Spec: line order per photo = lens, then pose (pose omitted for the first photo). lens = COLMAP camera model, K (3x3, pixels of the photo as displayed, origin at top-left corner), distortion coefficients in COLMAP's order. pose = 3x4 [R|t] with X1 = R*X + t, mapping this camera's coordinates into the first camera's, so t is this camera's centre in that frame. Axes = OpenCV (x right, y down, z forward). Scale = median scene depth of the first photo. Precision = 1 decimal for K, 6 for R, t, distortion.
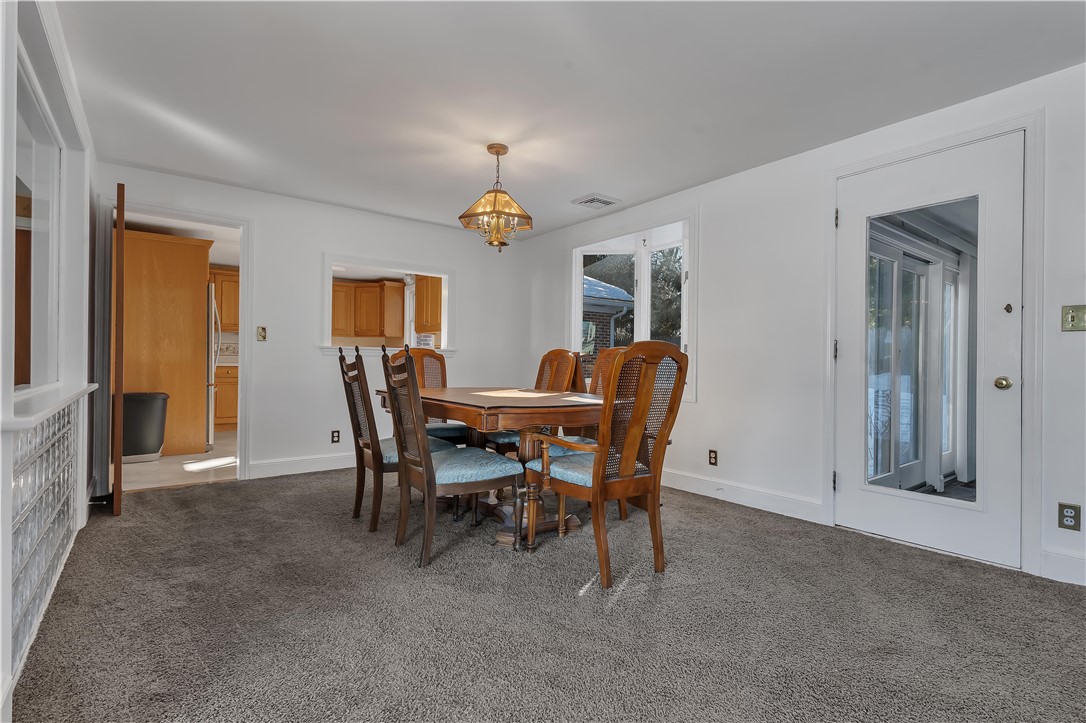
lens RADIAL K [[517.0, 0, 544.3], [0, 517.0, 363.1], [0, 0, 1]] dist [0.001619, 0.000214]
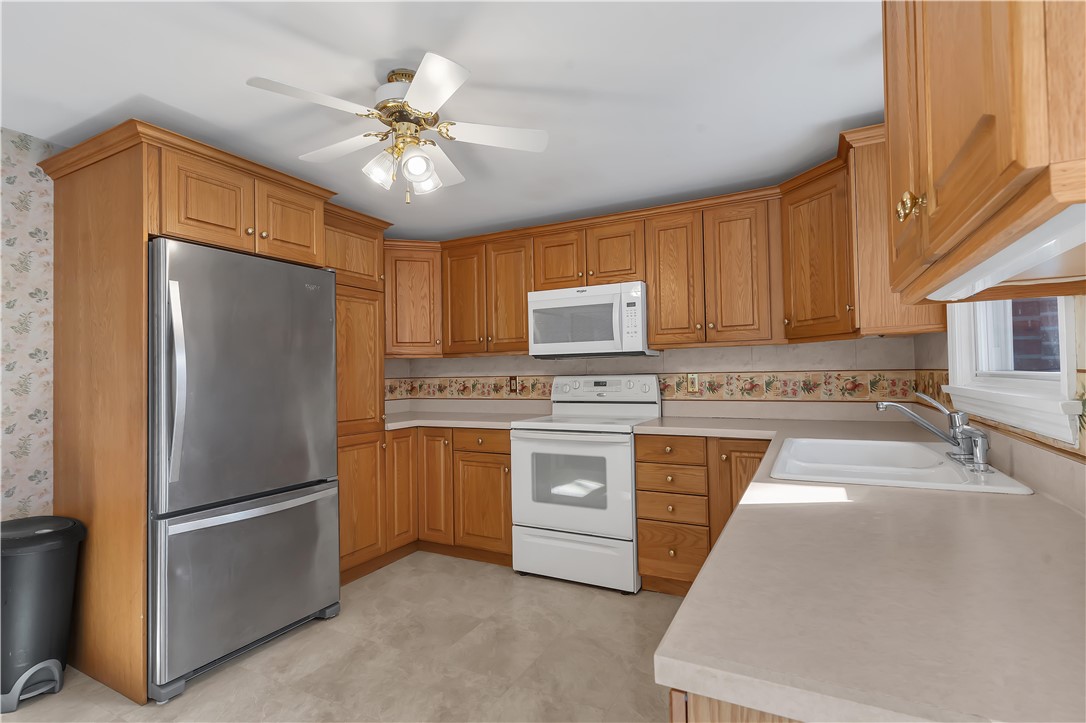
lens RADIAL K [[517.0, 0, 544.3], [0, 517.0, 363.1], [0, 0, 1]] dist [0.001619, 0.000214]
pose [[0.419066, -0.038690, -0.907131, -0.355889], [0.023877, 0.999216, -0.031587, -0.086101], [0.907642, -0.008423, 0.419661, 1.993244]]
